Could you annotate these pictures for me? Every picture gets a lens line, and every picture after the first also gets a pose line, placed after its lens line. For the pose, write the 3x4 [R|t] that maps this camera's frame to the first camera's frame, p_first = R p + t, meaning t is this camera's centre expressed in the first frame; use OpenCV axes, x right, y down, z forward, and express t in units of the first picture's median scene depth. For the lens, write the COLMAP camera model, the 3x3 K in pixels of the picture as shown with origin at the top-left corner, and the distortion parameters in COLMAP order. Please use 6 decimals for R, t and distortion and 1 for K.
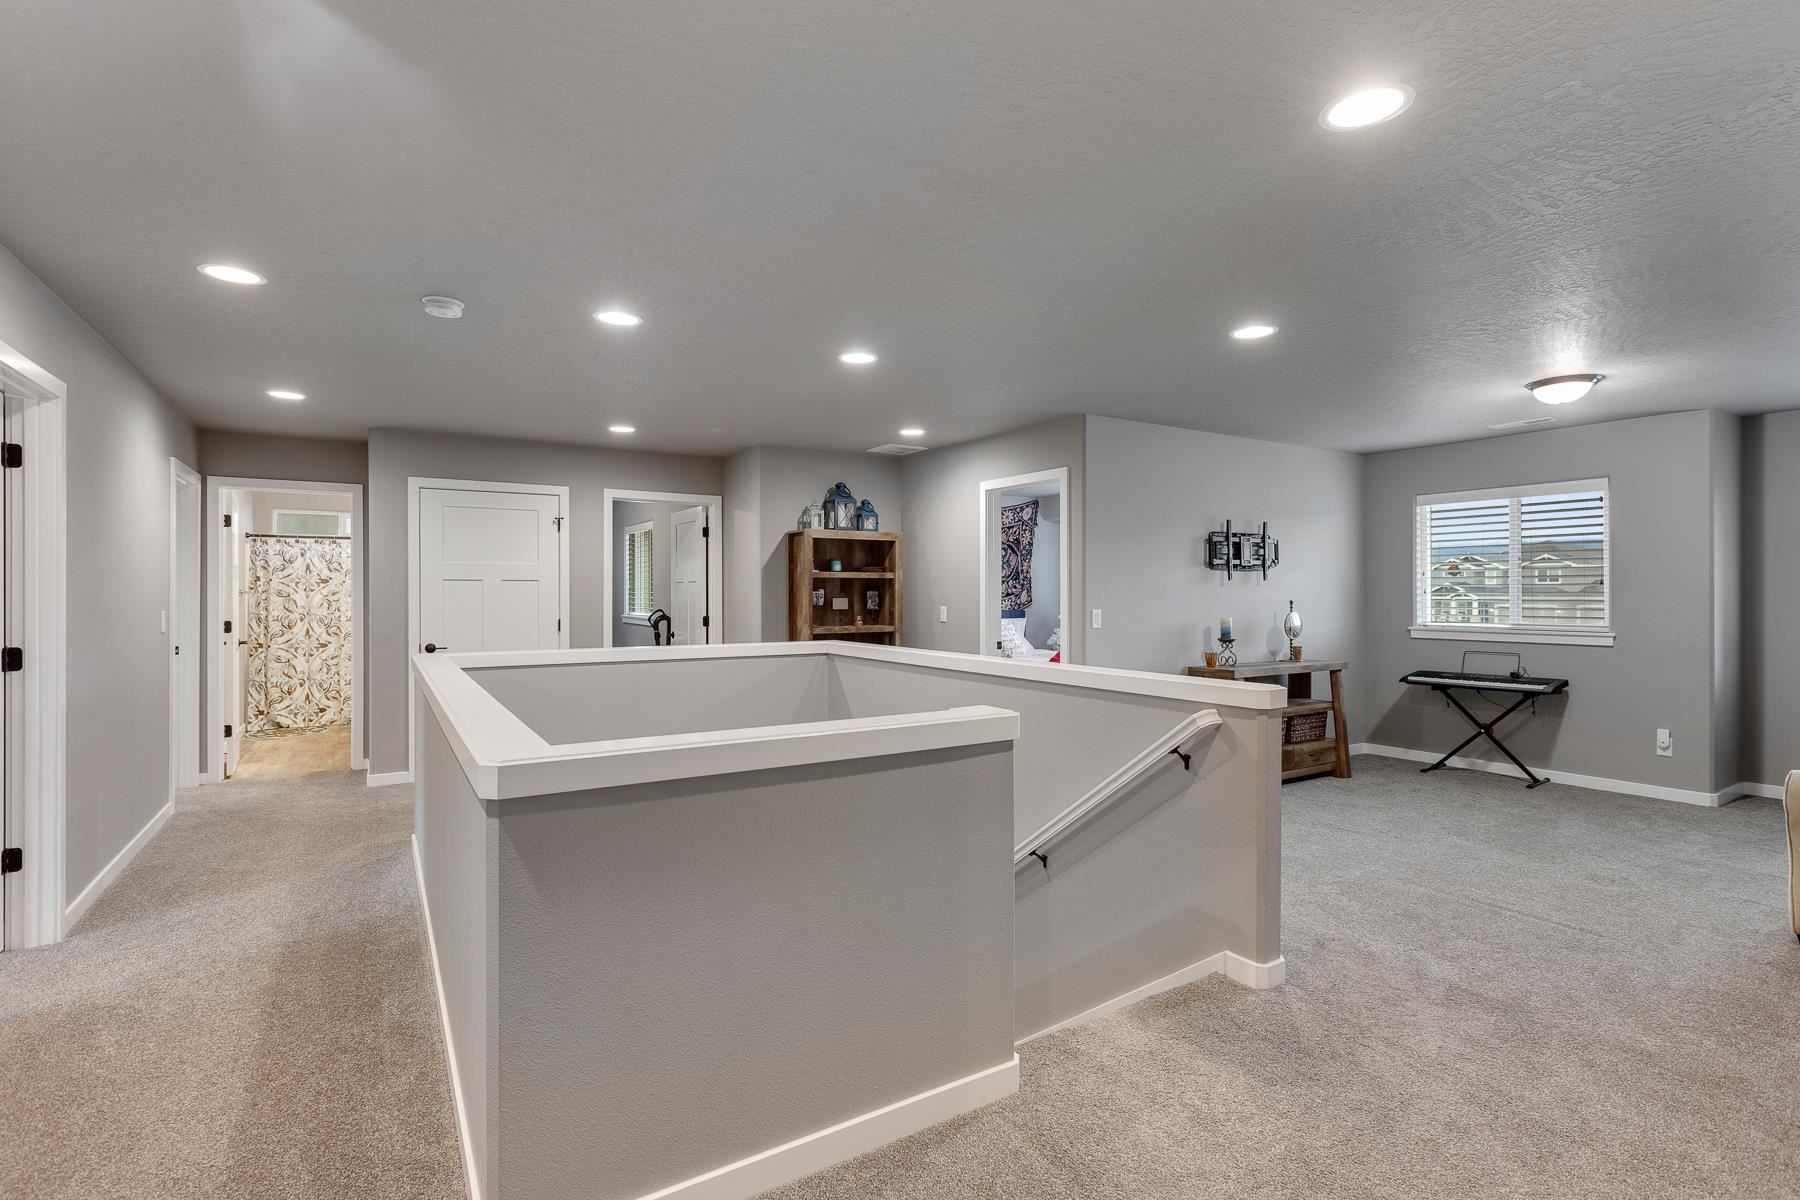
lens RADIAL K [[836.0, 0, 881.2], [0, 836.0, 590.8], [0, 0, 1]] dist [-0.001306, -0.000721]
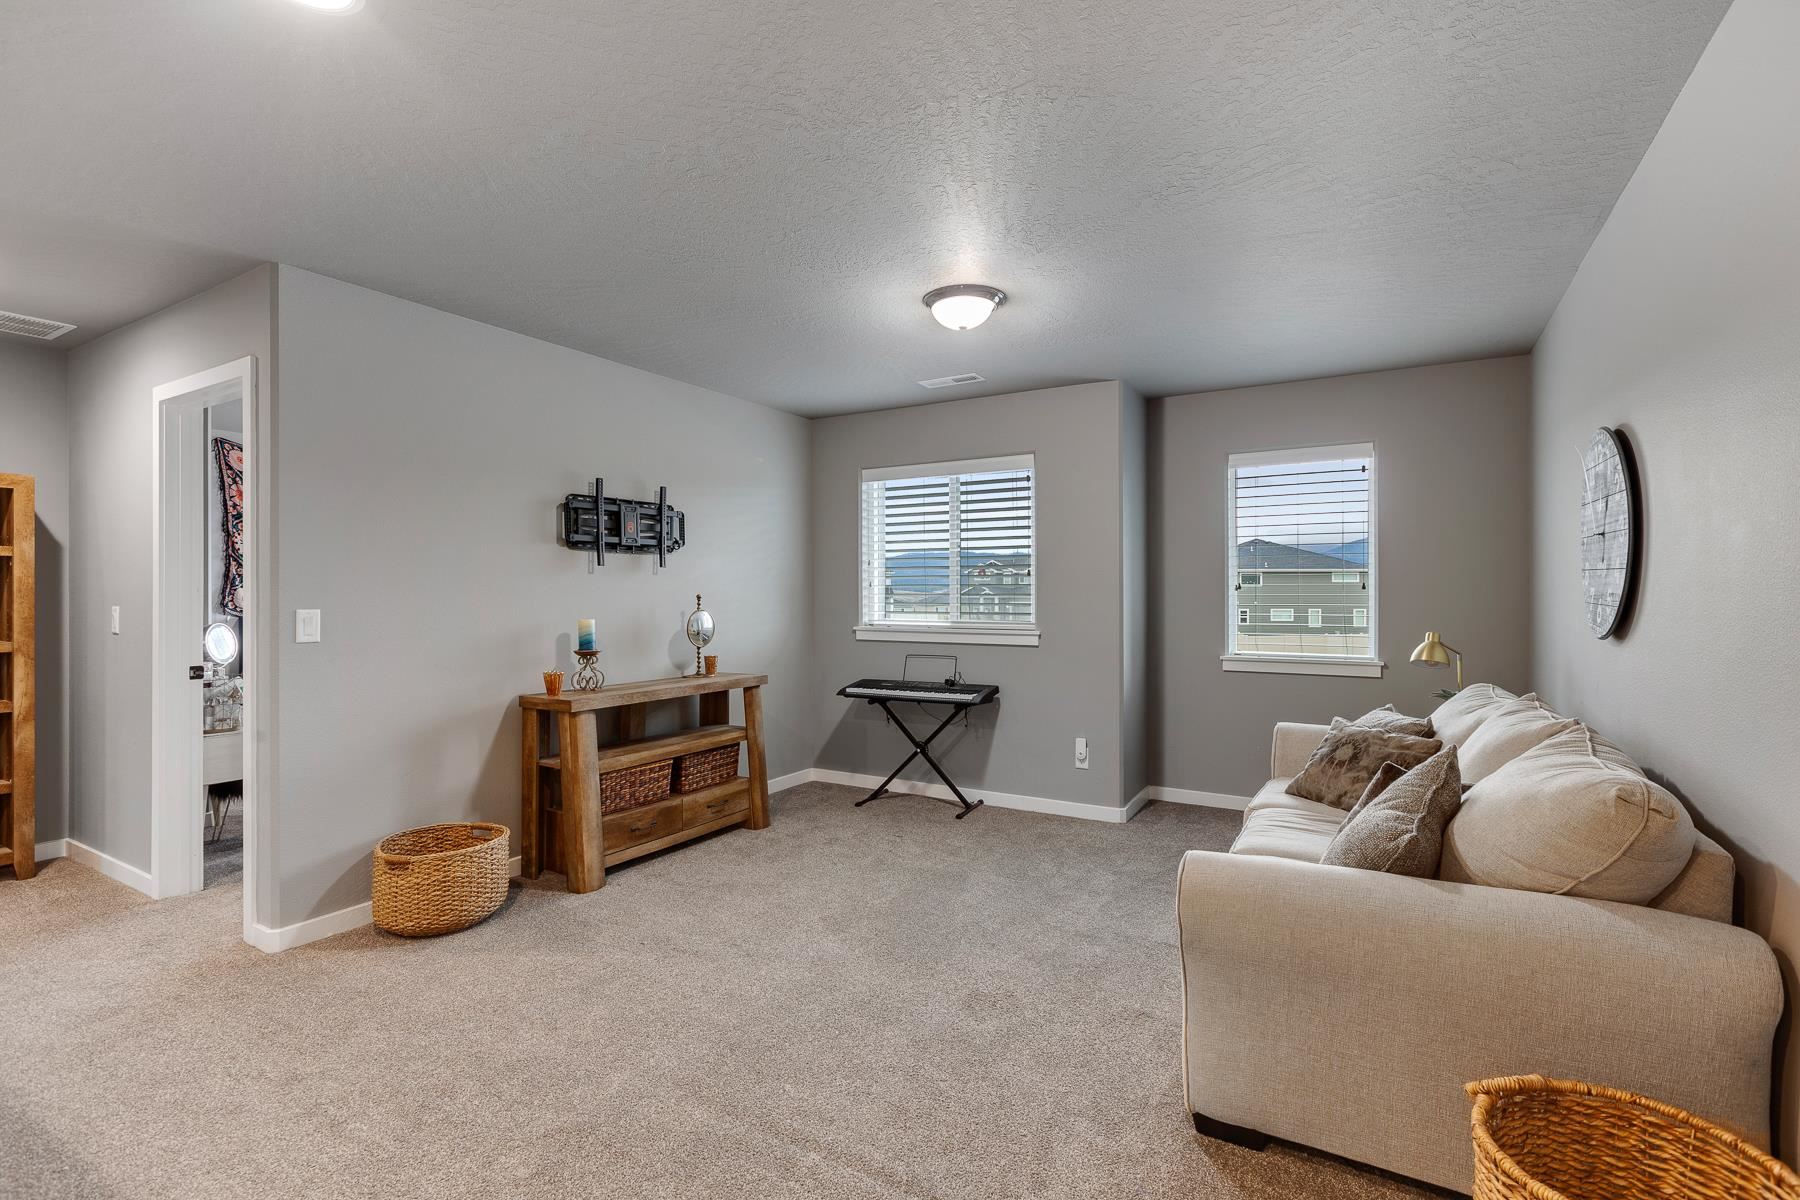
lens RADIAL K [[836.0, 0, 881.2], [0, 836.0, 590.8], [0, 0, 1]] dist [-0.001306, -0.000721]
pose [[0.886907, 0.000798, 0.461947, 0.312749], [-0.000829, 1.000000, -0.000137, 0.008543], [-0.461947, -0.000262, 0.886908, 0.286591]]
